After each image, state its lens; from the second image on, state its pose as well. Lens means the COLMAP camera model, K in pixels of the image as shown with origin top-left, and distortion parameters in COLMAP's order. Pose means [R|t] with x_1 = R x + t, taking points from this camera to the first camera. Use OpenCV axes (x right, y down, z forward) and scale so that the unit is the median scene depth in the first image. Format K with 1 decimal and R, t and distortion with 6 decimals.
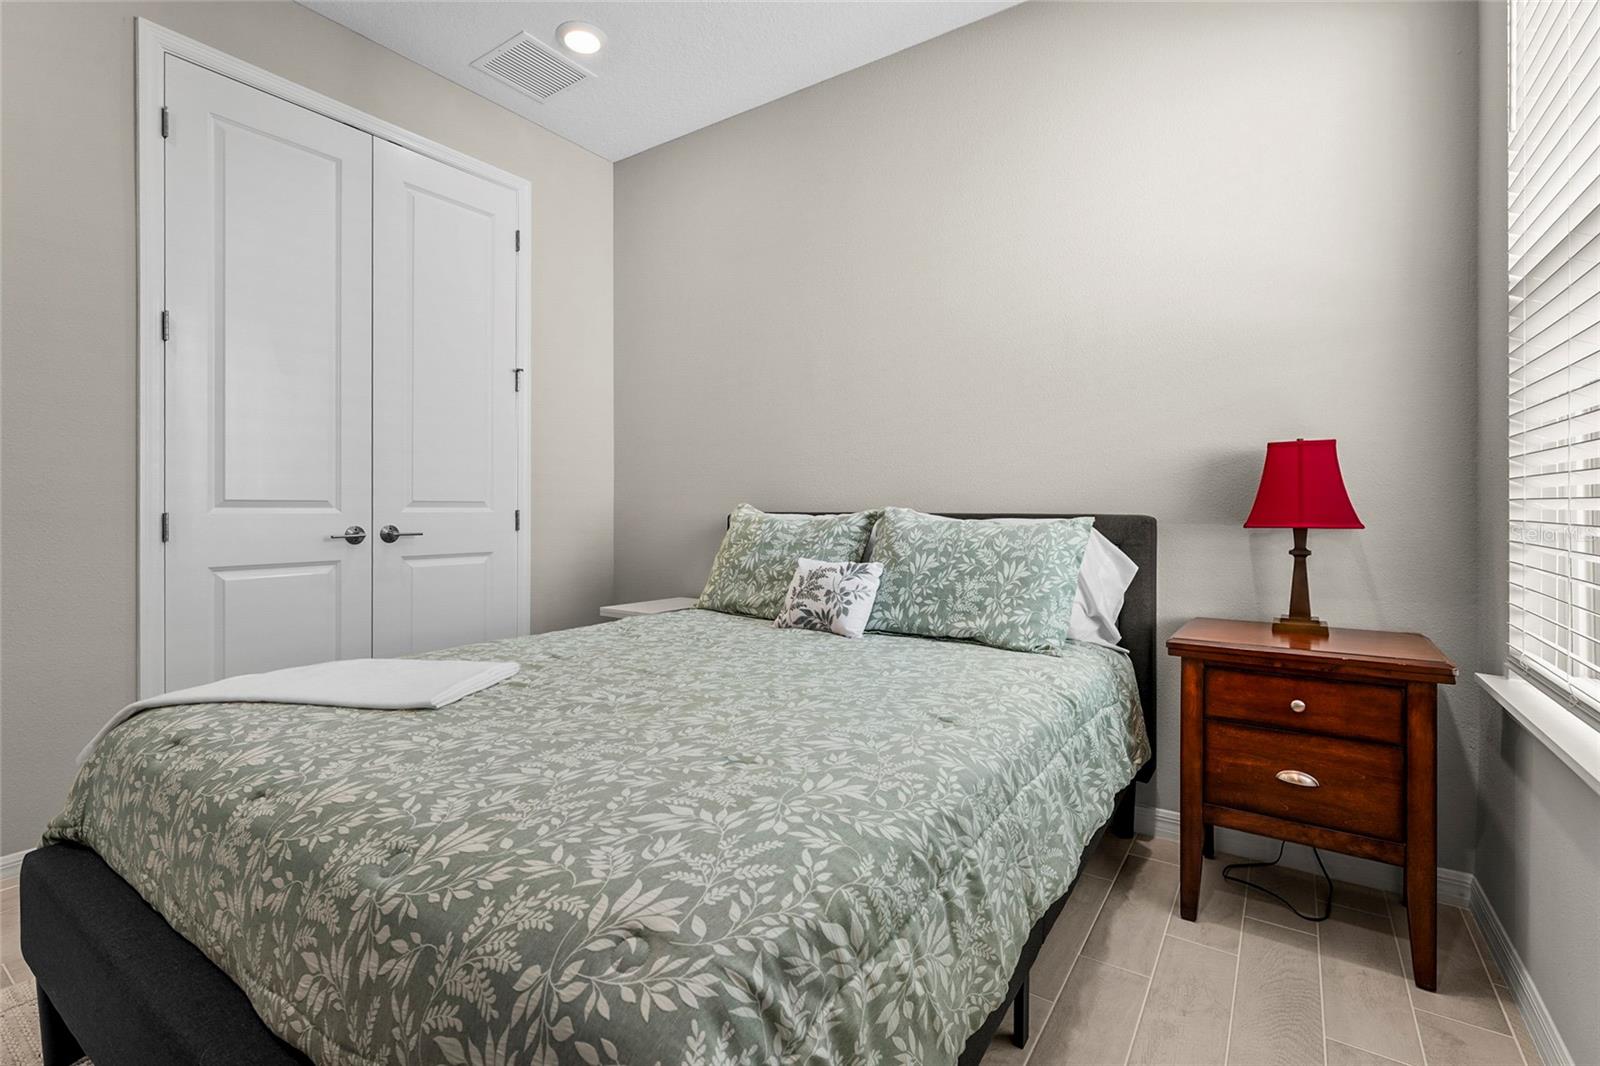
lens RADIAL K [[725.4, 0, 818.9], [0, 725.4, 530.7], [0, 0, 1]] dist [-0.001605, -0.000060]
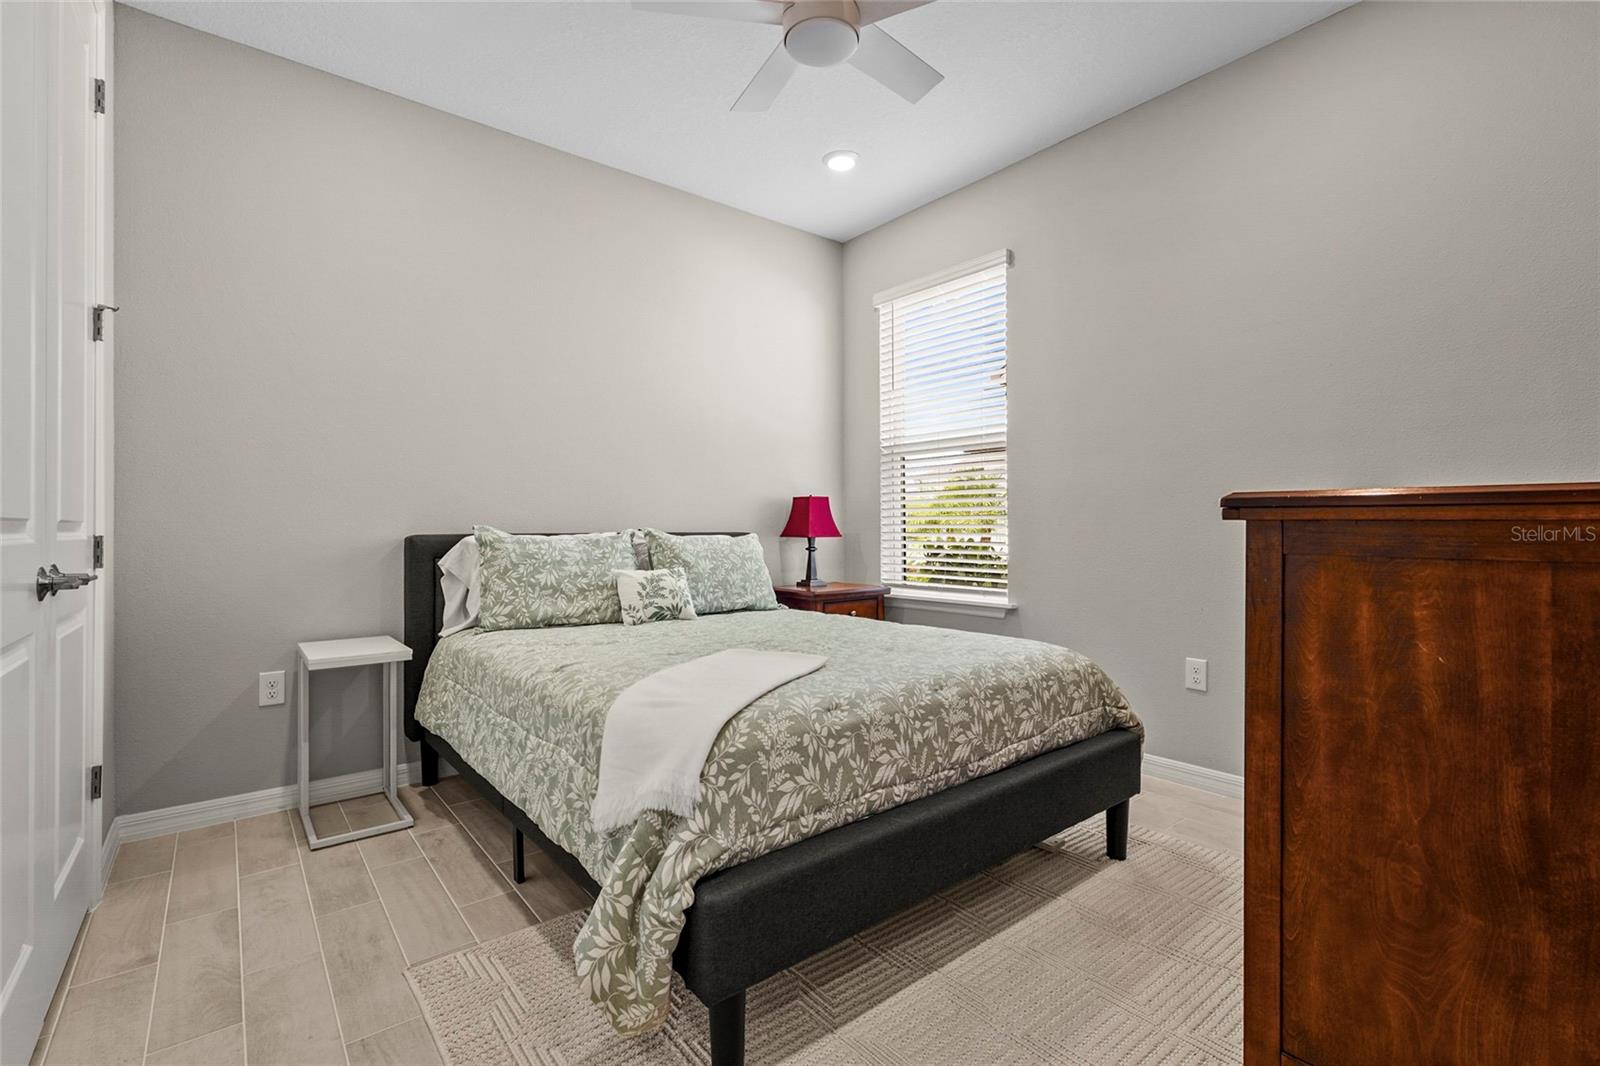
lens RADIAL K [[725.4, 0, 818.9], [0, 725.4, 530.7], [0, 0, 1]] dist [-0.001605, -0.000060]
pose [[0.272696, -0.008131, 0.962066, -1.238565], [0.031083, 0.999517, -0.000363, -0.018369], [-0.961598, 0.030003, 0.272817, 0.375323]]
